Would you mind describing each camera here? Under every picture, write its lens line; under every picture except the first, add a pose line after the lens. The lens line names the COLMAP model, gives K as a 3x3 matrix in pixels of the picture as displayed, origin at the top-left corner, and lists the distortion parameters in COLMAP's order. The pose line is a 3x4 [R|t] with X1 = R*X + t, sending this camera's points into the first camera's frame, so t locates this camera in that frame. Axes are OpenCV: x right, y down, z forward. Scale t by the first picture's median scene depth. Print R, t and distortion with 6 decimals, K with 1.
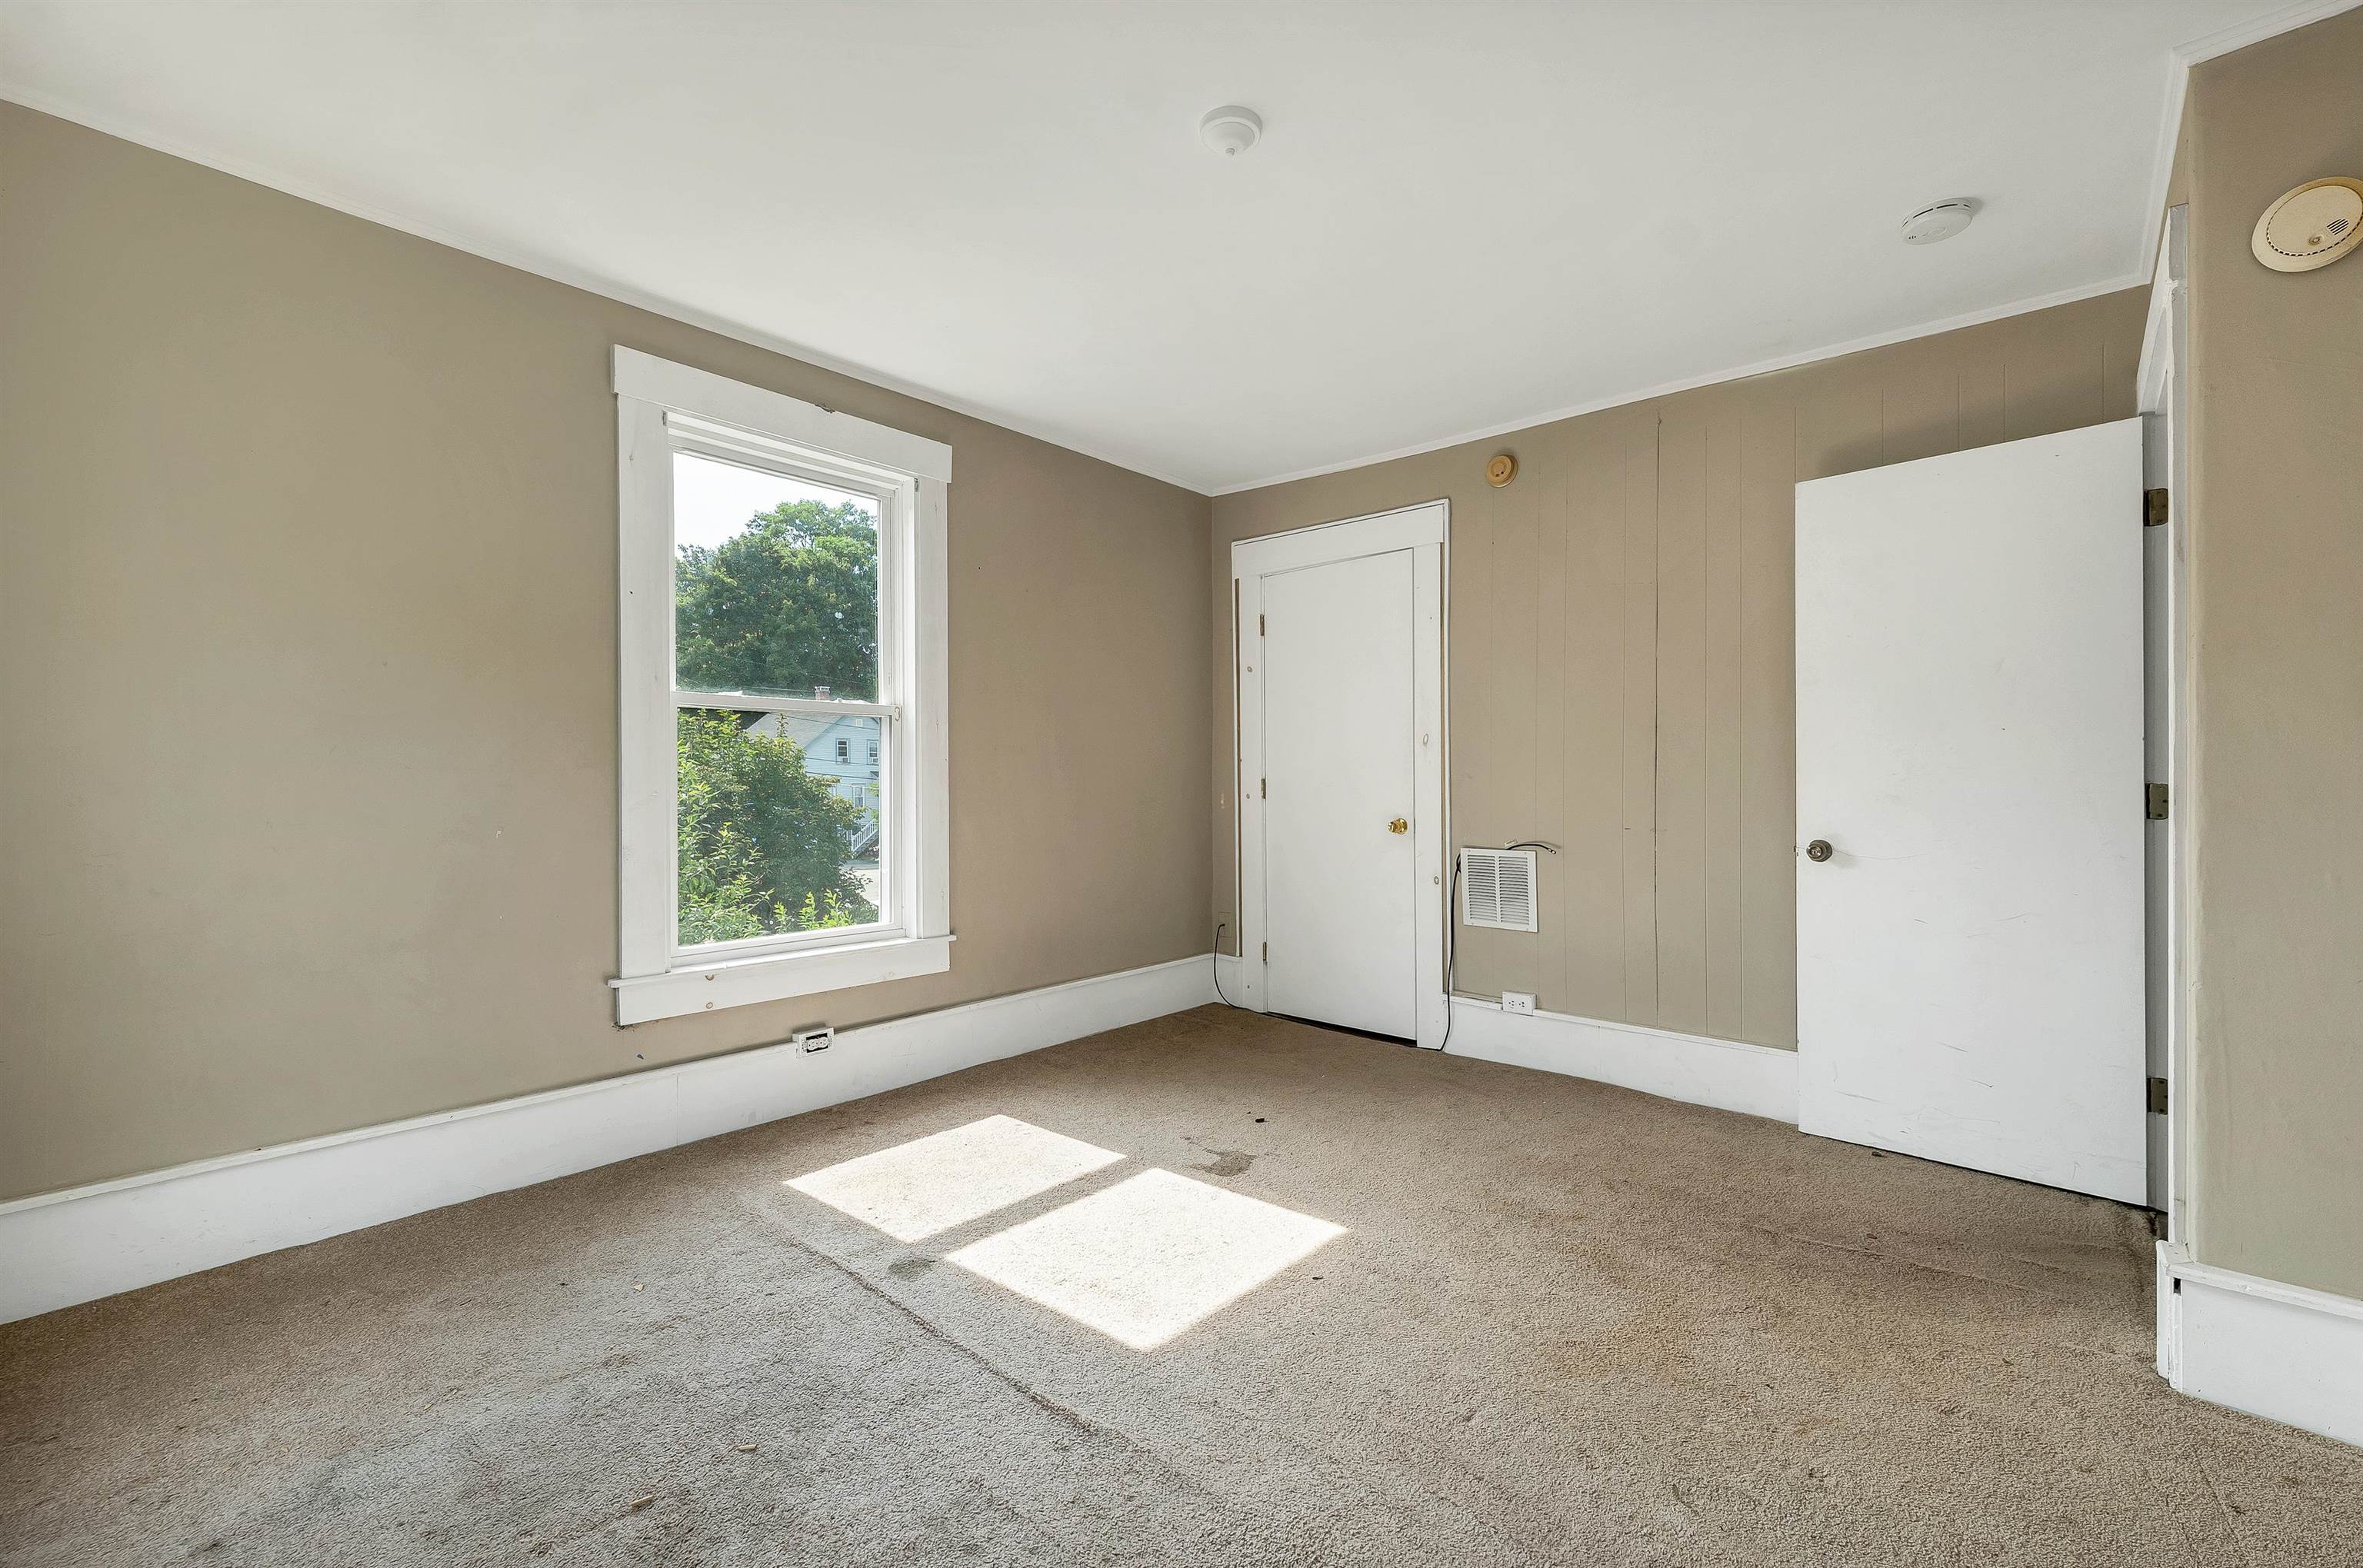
lens RADIAL K [[990.8, 0, 1174.6], [0, 990.8, 773.9], [0, 0, 1]] dist [0.004245, -0.000025]
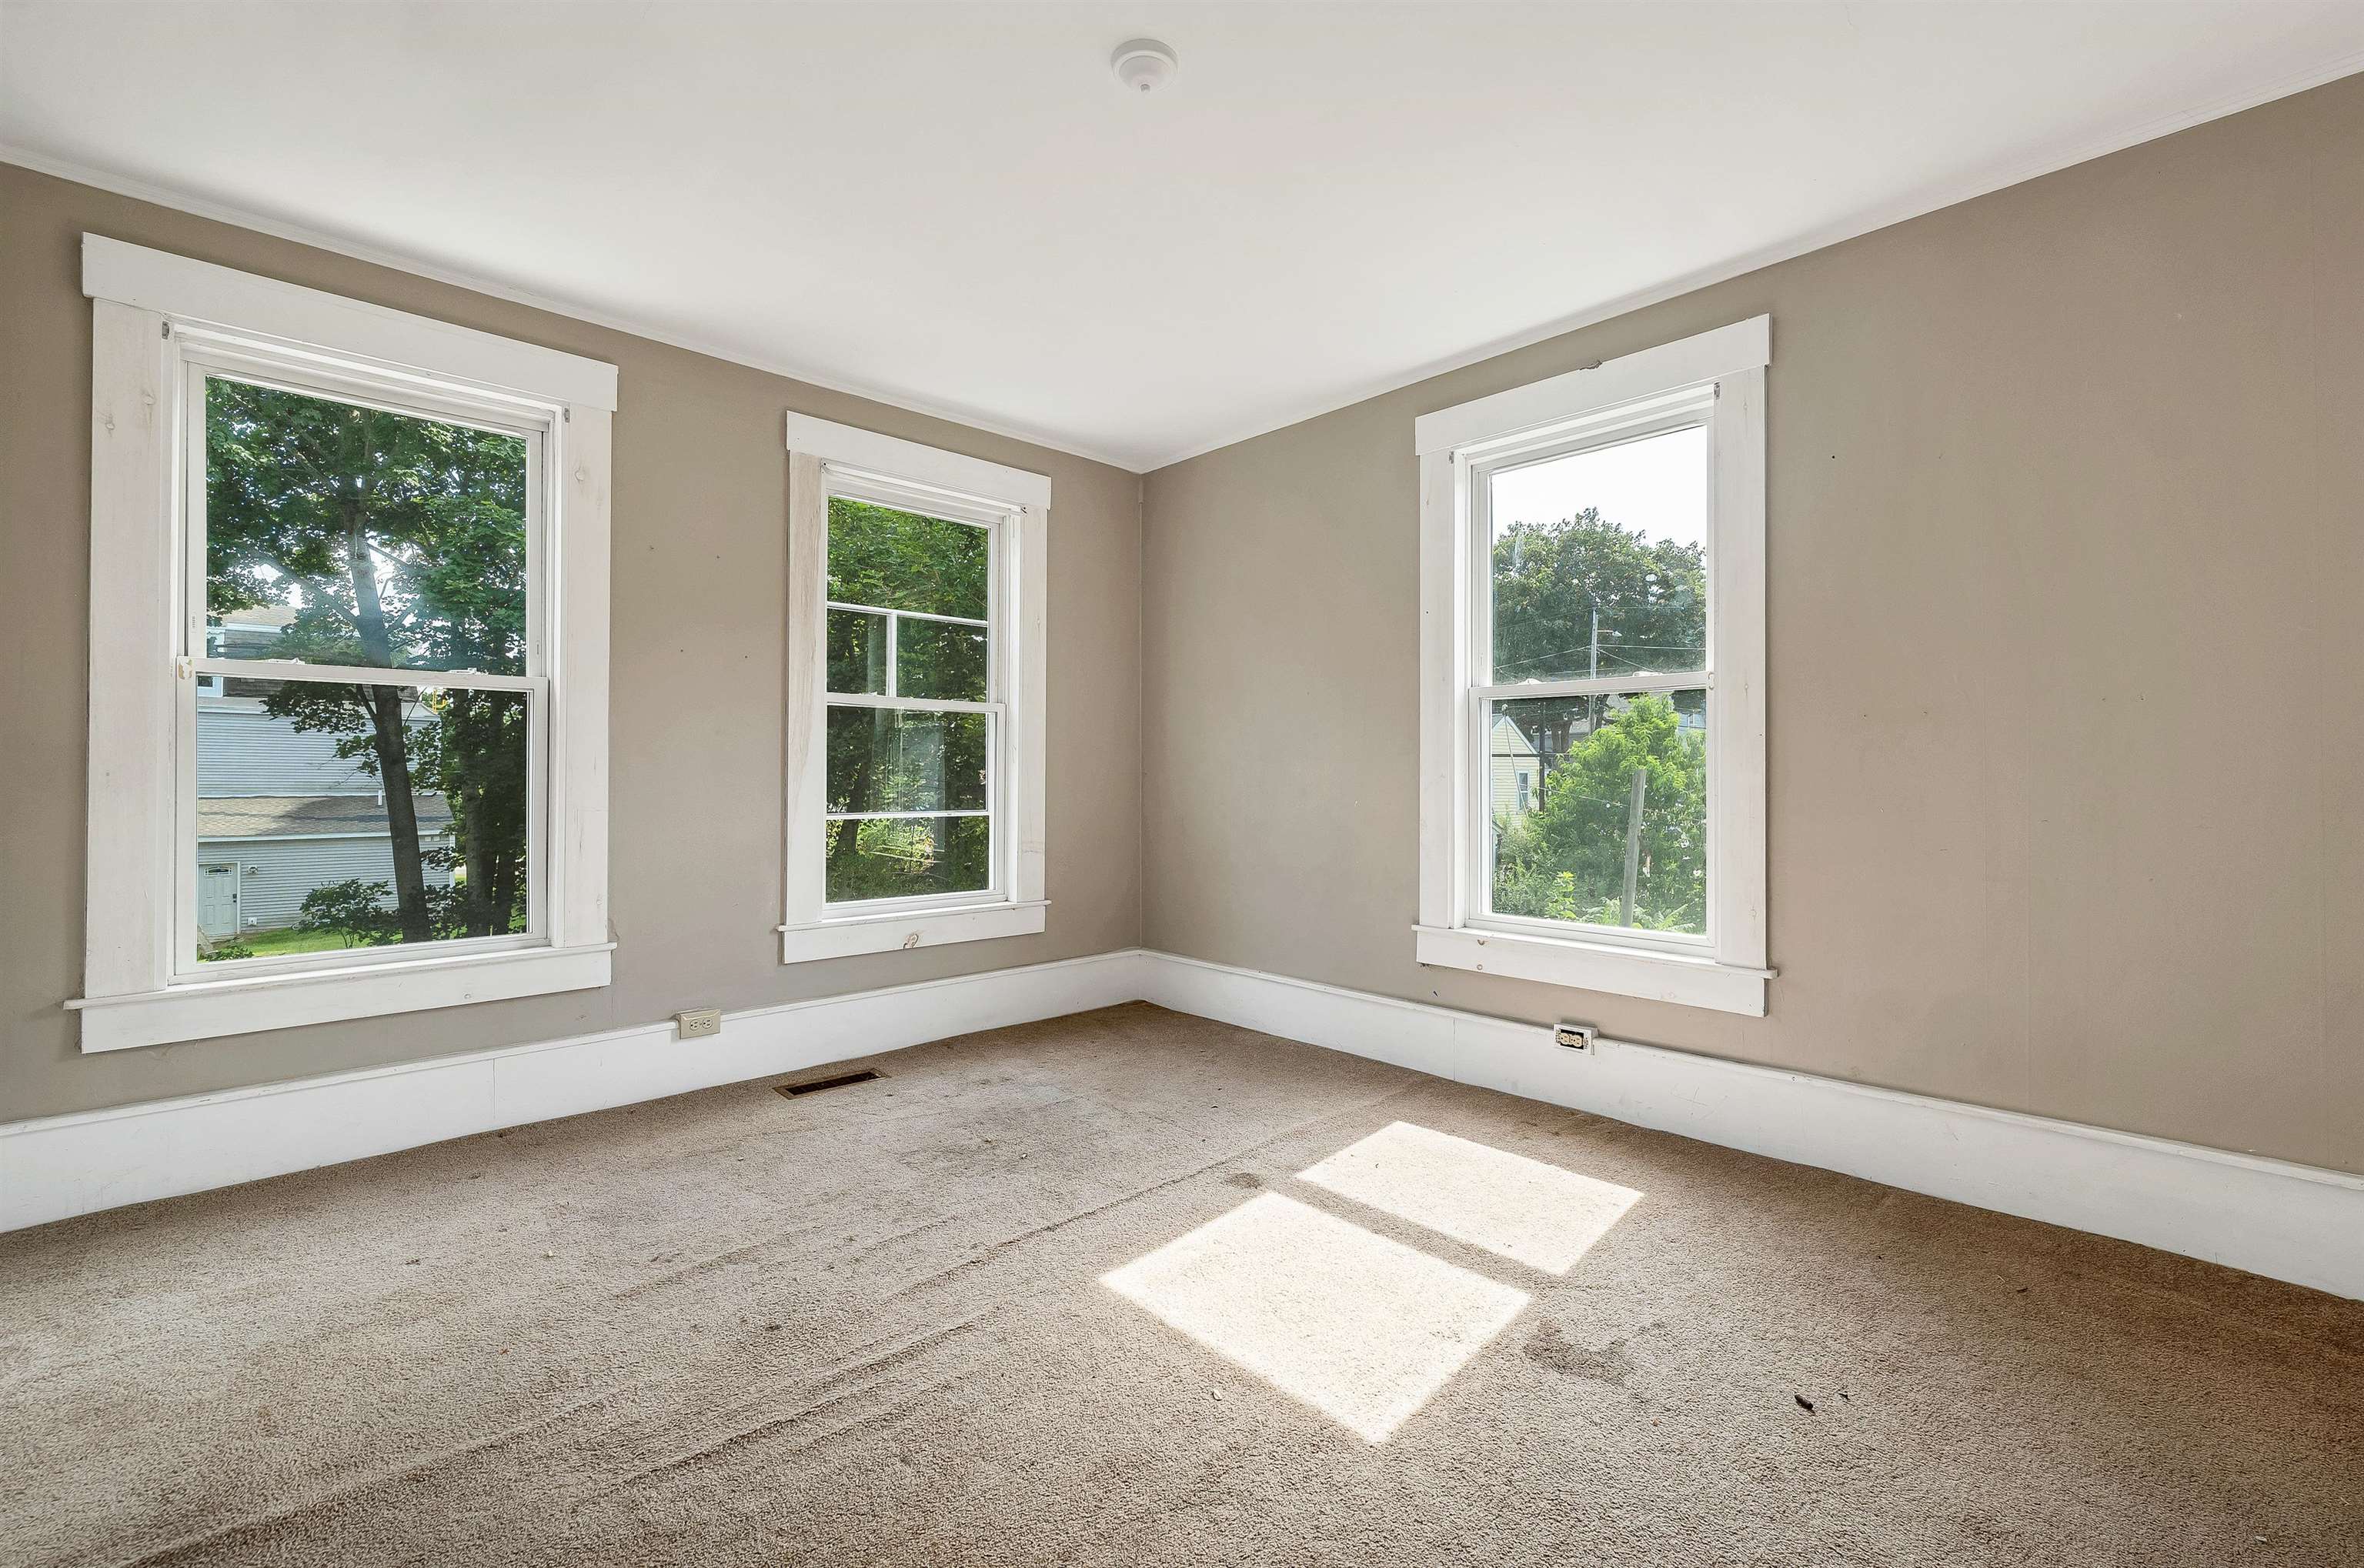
lens RADIAL K [[991.3, 0, 1197.0], [0, 991.3, 773.8], [0, 0, 1]] dist [0.004245, -0.000025]
pose [[-0.073909, -0.018825, -0.997087, 0.707710], [0.000632, 0.999821, -0.018924, 0.040768], [0.997265, -0.002029, -0.073883, 0.820829]]
